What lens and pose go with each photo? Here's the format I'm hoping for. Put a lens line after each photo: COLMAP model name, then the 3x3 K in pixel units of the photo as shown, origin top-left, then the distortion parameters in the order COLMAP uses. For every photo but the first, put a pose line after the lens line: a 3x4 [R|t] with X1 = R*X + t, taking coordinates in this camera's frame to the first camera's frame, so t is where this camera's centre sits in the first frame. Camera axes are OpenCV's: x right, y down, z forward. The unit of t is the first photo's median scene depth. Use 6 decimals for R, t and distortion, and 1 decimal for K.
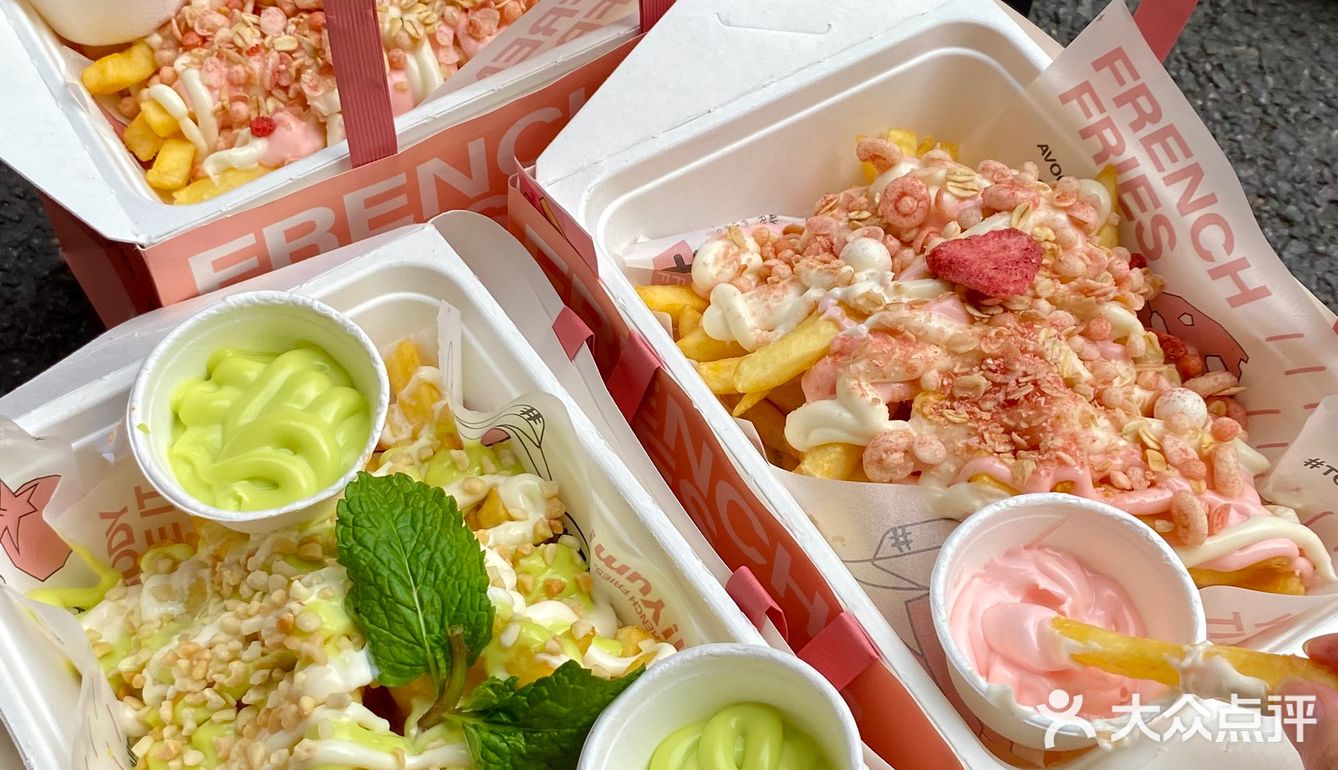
lens RADIAL K [[1398.5, 0, 669.0], [0, 1398.5, 385.0], [0, 0, 1]] dist [0.158292, -0.548072]
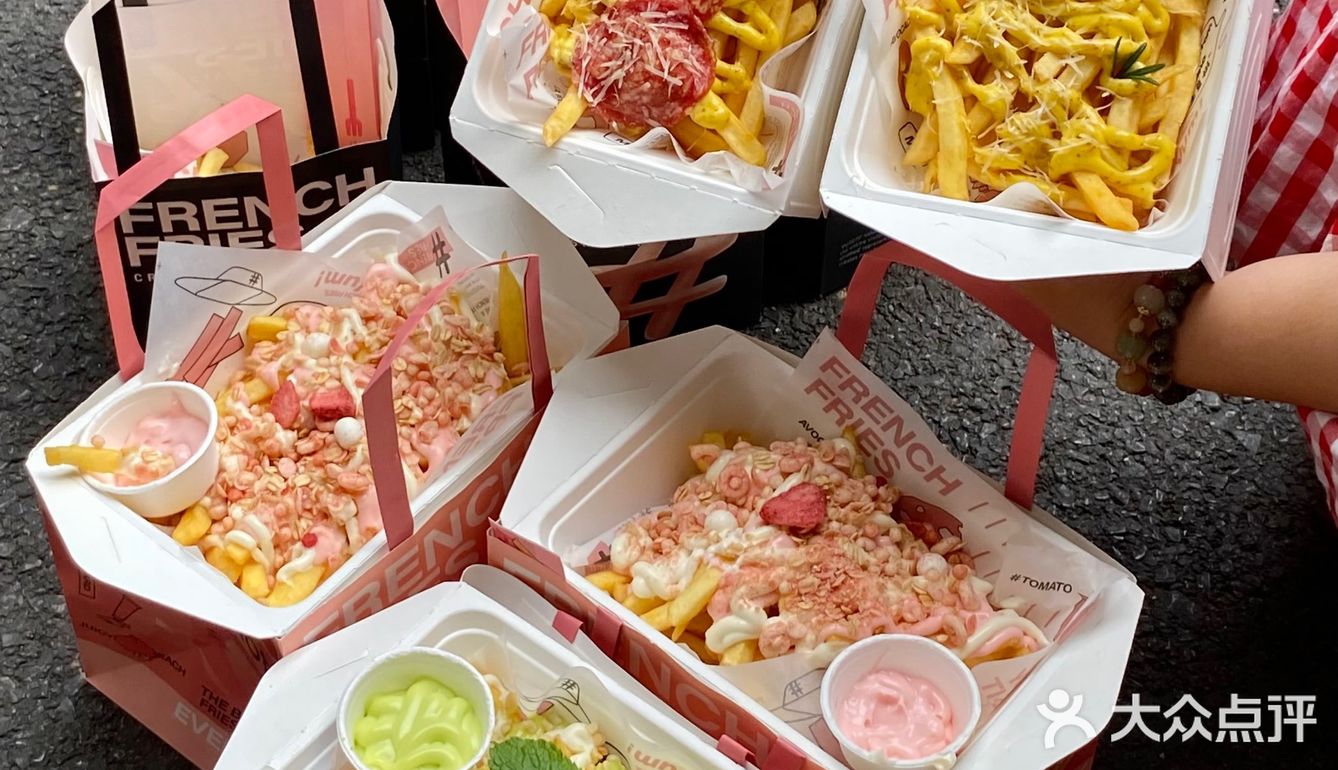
lens RADIAL K [[1522.4, 0, 669.0], [0, 1522.4, 385.0], [0, 0, 1]] dist [0.115167, -0.488838]
pose [[0.954017, -0.234443, 0.186786, -0.208357], [0.262912, 0.953749, -0.145740, -0.004895], [-0.143979, 0.188146, 0.971530, -0.711610]]
